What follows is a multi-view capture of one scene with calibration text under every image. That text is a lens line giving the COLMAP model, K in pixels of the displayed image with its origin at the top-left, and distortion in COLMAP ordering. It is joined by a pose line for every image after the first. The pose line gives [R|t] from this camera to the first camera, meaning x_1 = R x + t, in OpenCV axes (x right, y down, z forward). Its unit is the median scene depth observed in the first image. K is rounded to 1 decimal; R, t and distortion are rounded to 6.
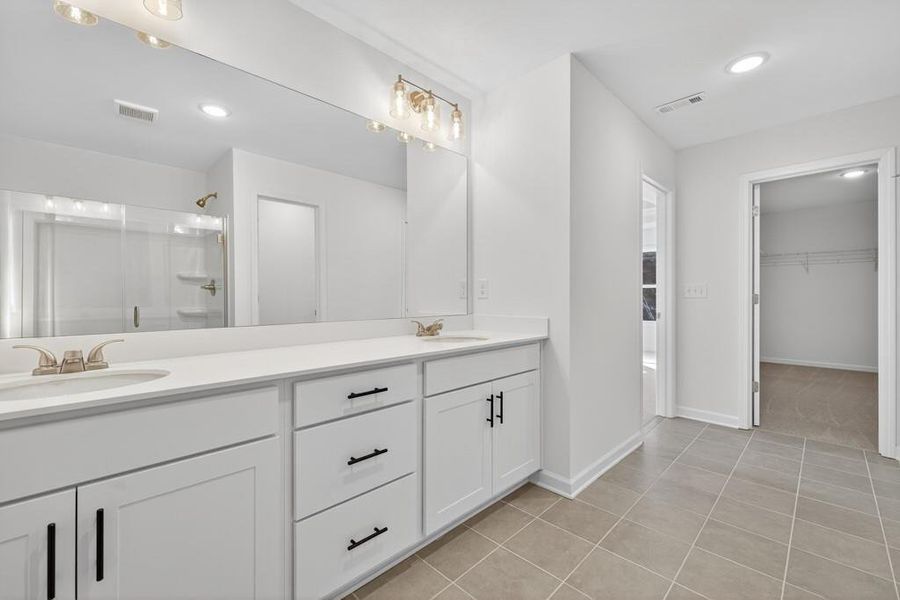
lens RADIAL K [[375.2, 0, 449.7], [0, 375.2, 299.7], [0, 0, 1]] dist [-0.000433, -0.000015]
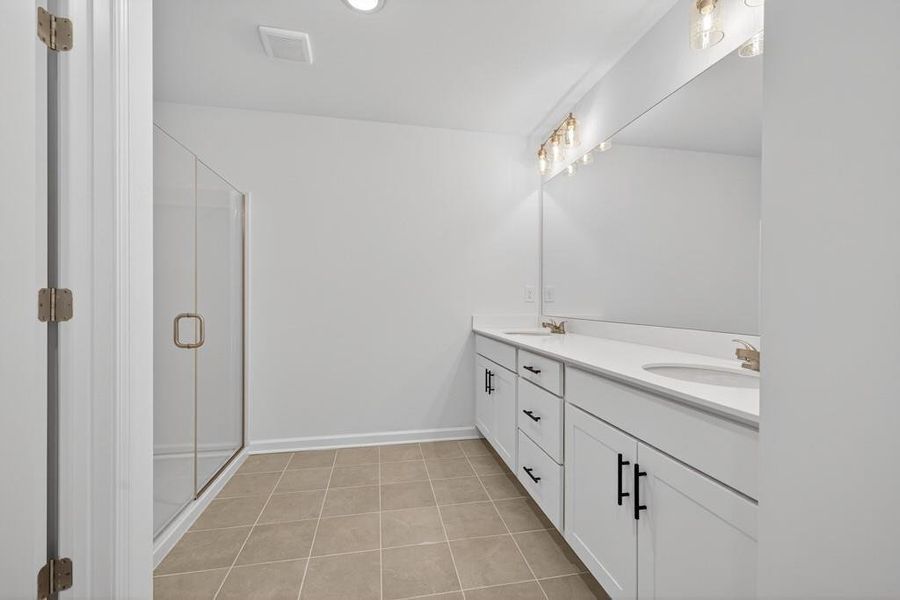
lens RADIAL K [[375.2, 0, 449.8], [0, 375.2, 300.1], [0, 0, 1]] dist [-0.000433, -0.000015]
pose [[-0.556335, 0.001061, -0.830958, 0.967892], [-0.003207, 0.999989, 0.003424, -0.011202], [0.830952, 0.004570, -0.556325, 1.334659]]
